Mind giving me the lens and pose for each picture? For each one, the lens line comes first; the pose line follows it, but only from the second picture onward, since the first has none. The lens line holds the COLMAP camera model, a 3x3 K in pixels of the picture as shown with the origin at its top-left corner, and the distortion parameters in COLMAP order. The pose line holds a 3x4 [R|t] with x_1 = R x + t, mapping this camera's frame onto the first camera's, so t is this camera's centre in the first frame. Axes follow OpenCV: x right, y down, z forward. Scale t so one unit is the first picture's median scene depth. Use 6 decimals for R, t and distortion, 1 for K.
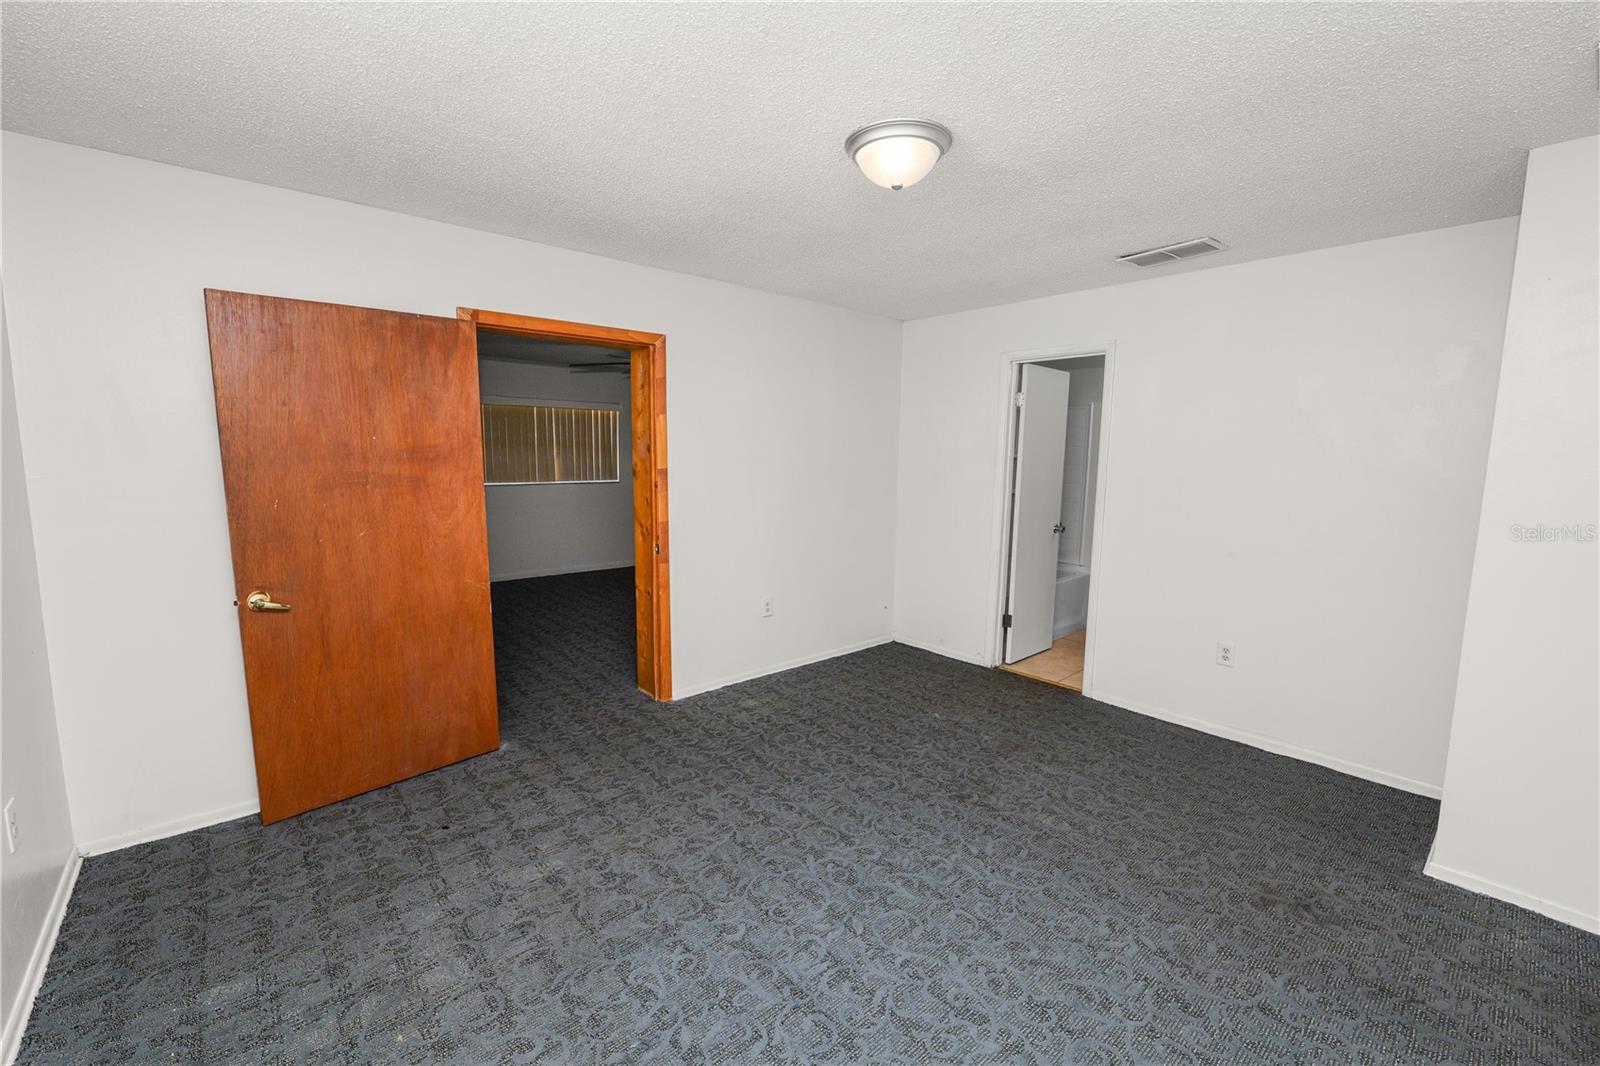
lens RADIAL K [[650.7, 0, 804.9], [0, 650.7, 540.9], [0, 0, 1]] dist [-0.011306, 0.000064]
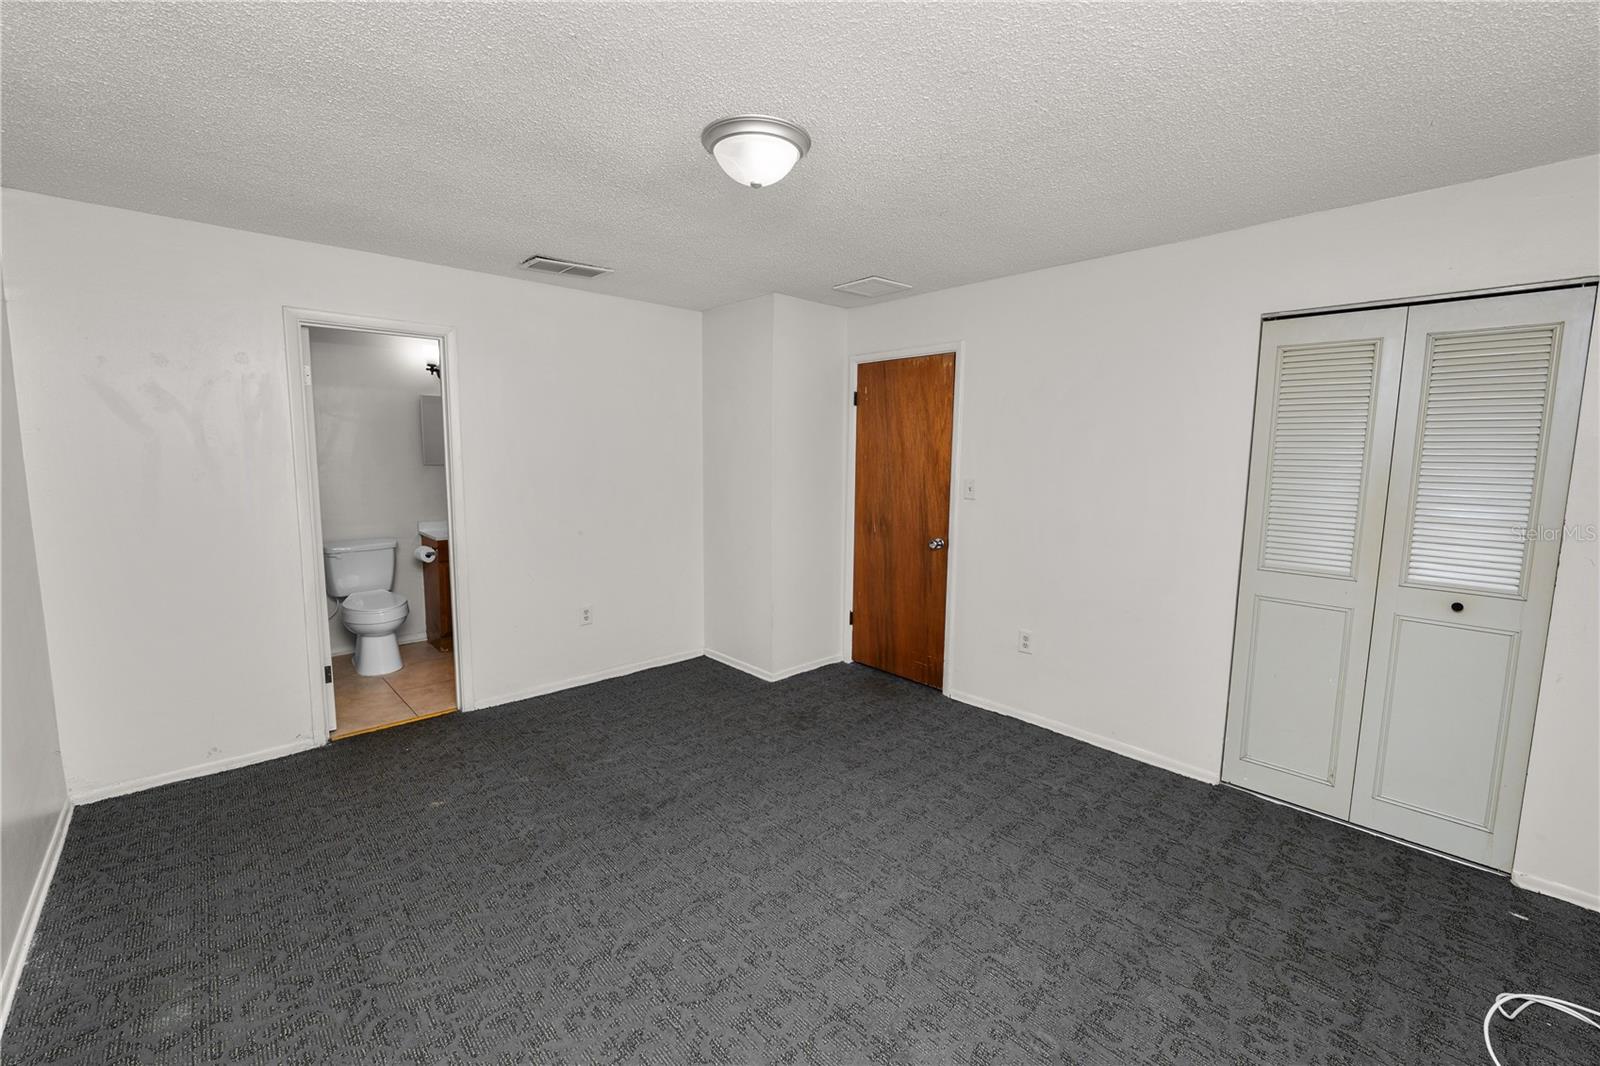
lens RADIAL K [[650.7, 0, 799.4], [0, 650.7, 531.9], [0, 0, 1]] dist [-0.011306, 0.000064]
pose [[-0.025111, -0.134081, 0.990652, -0.564674], [0.122785, 0.983048, 0.136164, -0.096992], [-0.992116, 0.125056, -0.008222, 0.633865]]
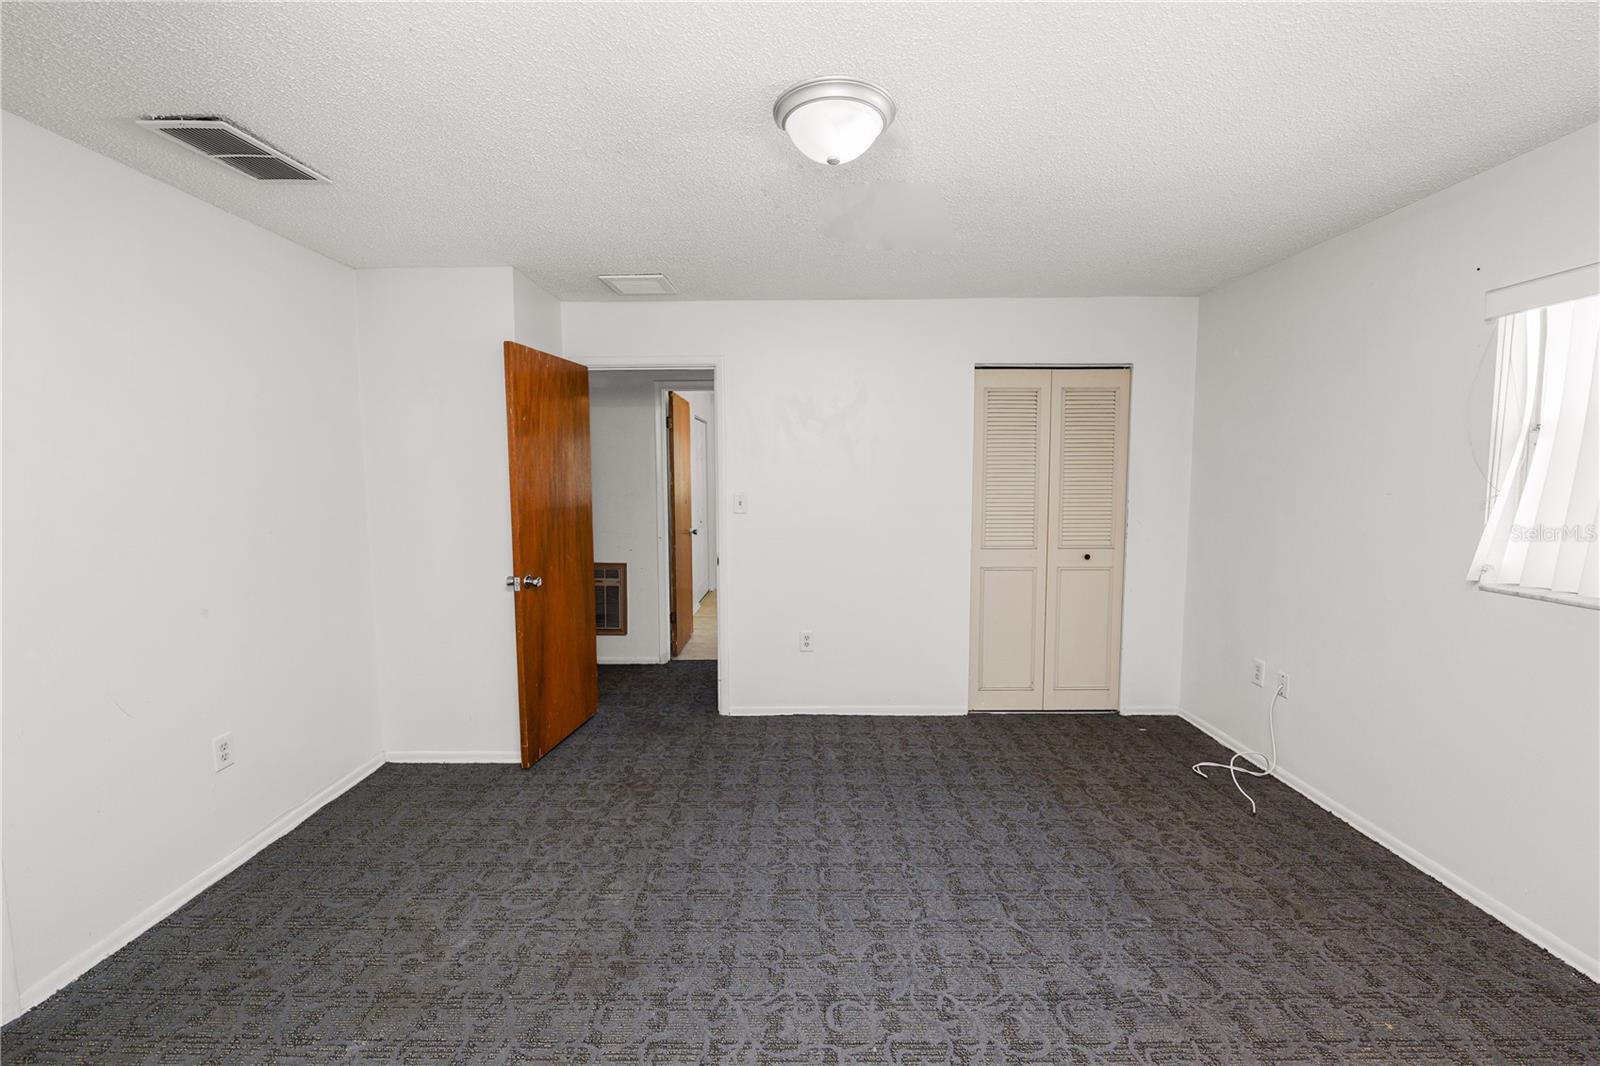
lens RADIAL K [[650.7, 0, 799.3], [0, 650.7, 539.6], [0, 0, 1]] dist [-0.011306, 0.000064]
pose [[-0.744132, -0.075914, 0.663705, -0.271014], [0.085100, 0.974656, 0.206892, -0.146744], [-0.662590, 0.210436, -0.718812, 1.100945]]
